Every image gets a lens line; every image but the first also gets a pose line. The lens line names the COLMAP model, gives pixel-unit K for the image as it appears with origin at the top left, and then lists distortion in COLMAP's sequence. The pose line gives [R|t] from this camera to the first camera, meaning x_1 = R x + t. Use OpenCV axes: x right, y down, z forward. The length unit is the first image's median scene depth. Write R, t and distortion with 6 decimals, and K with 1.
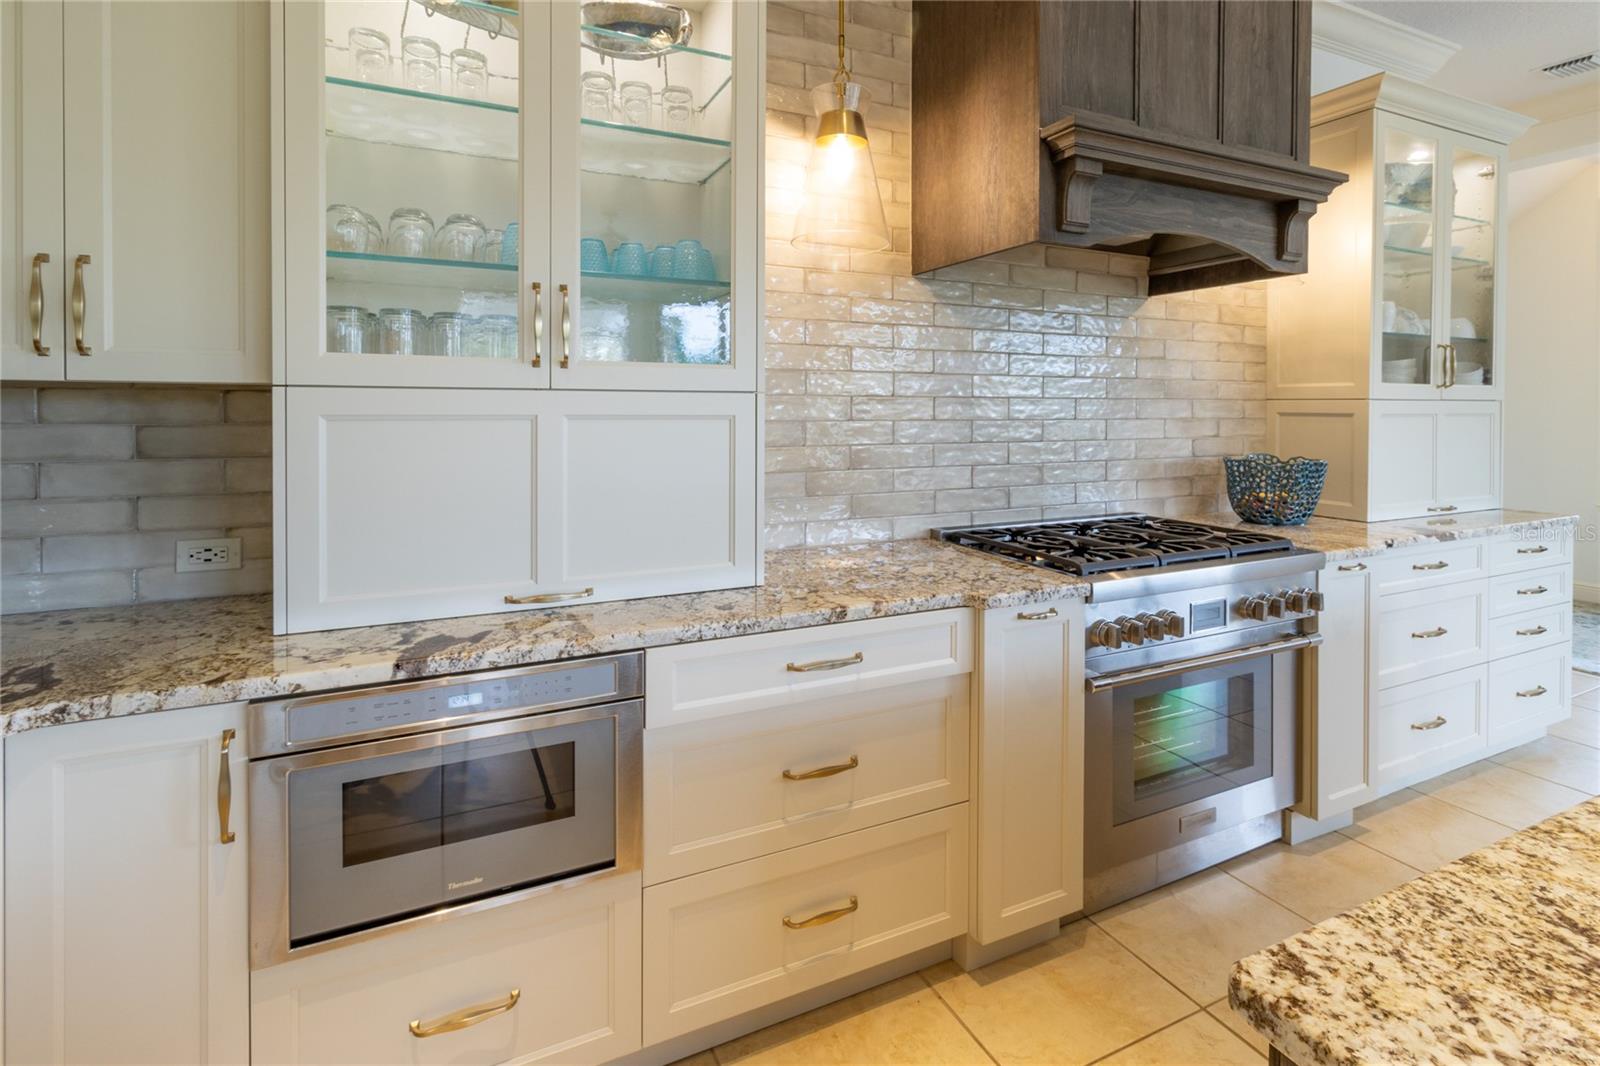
lens RADIAL K [[774.2, 0, 805.1], [0, 774.2, 430.2], [0, 0, 1]] dist [-0.000217, 0.000088]
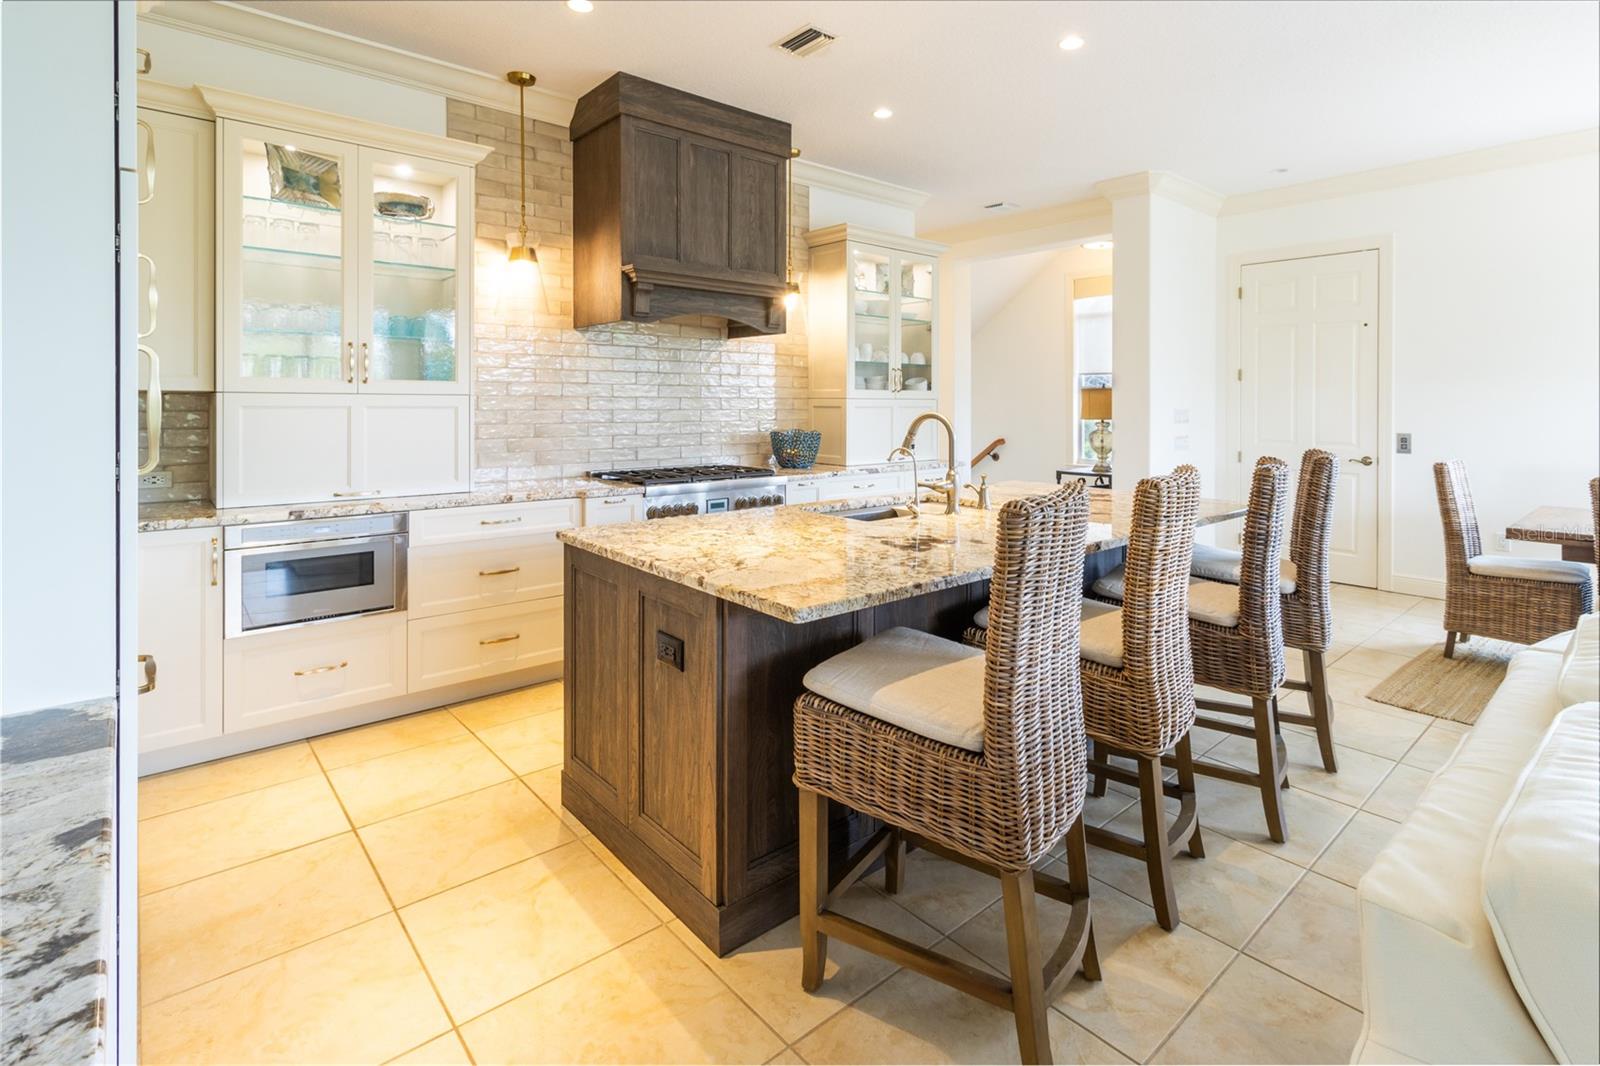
lens RADIAL K [[781.2, 0, 811.2], [0, 781.2, 414.2], [0, 0, 1]] dist [0.003841, 0.000630]
pose [[0.962965, -0.002932, 0.269612, 0.195175], [0.006903, 0.999881, -0.013780, 0.027871], [-0.269539, 0.015131, 0.962870, -0.953869]]
